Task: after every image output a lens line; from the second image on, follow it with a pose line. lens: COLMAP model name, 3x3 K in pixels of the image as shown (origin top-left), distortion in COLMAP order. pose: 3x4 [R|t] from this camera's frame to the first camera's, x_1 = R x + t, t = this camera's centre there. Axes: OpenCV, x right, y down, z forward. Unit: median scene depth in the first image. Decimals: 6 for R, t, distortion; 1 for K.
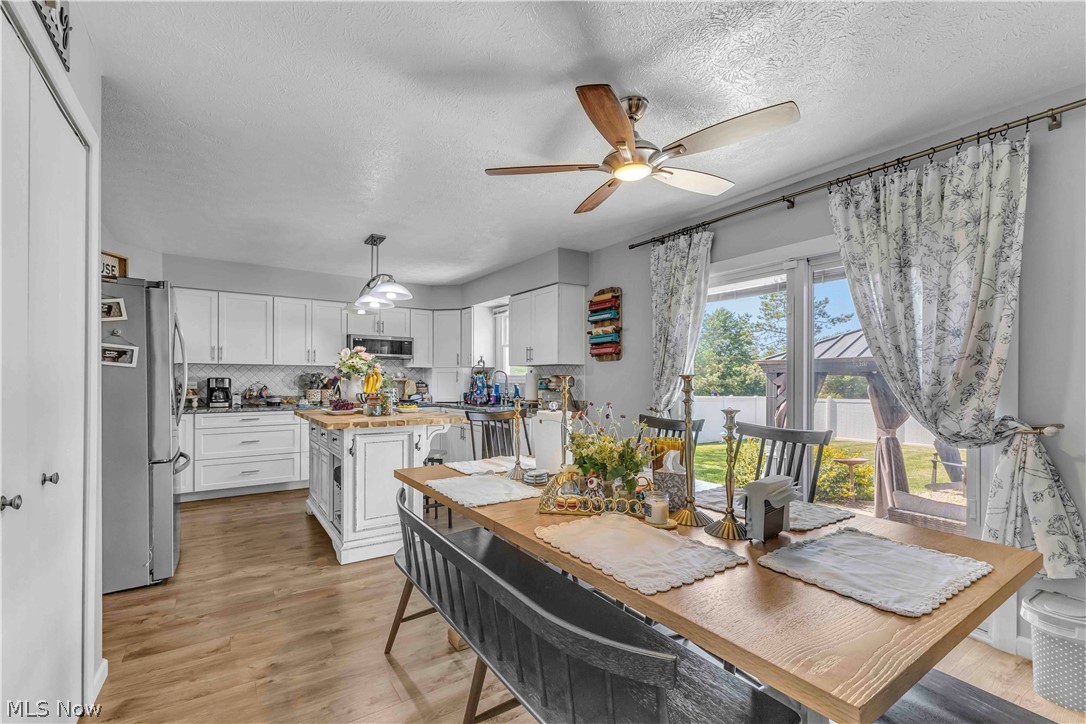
lens RADIAL K [[470.0, 0, 549.2], [0, 470.0, 378.6], [0, 0, 1]] dist [0.014630, -0.000930]
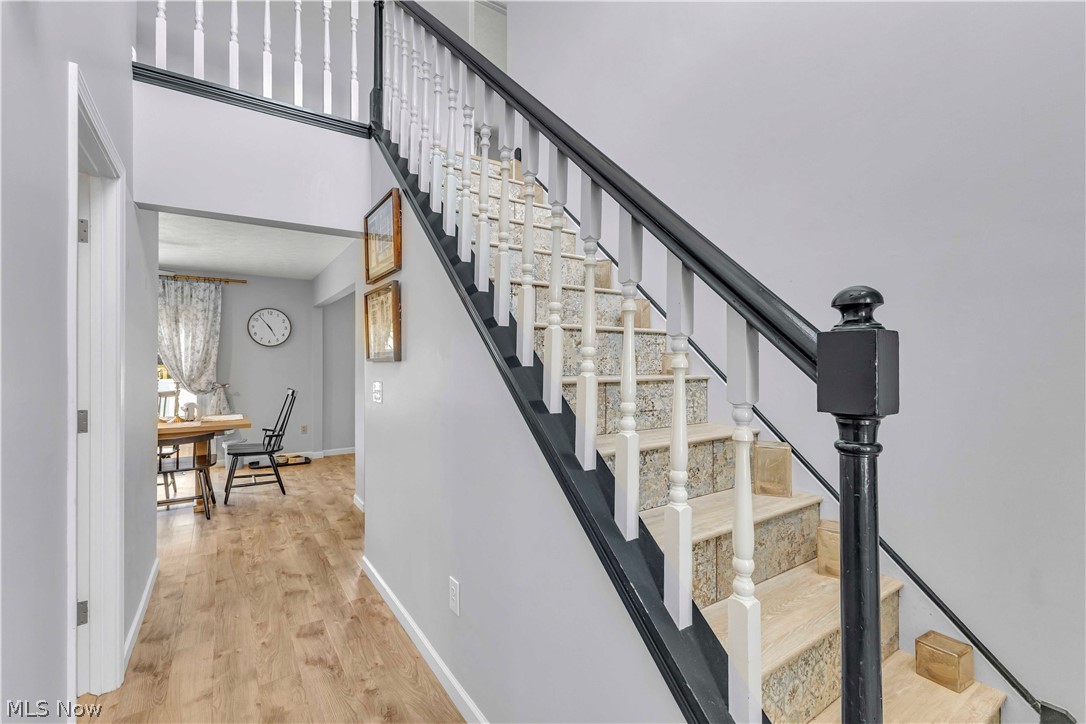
lens RADIAL K [[470.0, 0, 539.8], [0, 470.0, 363.4], [0, 0, 1]] dist [0.014630, -0.000930]
pose [[-0.000088, 0.001839, 0.999998, -1.745381], [-0.002803, 0.999994, -0.001839, -0.030779], [-0.999996, -0.002803, -0.000083, -0.878801]]
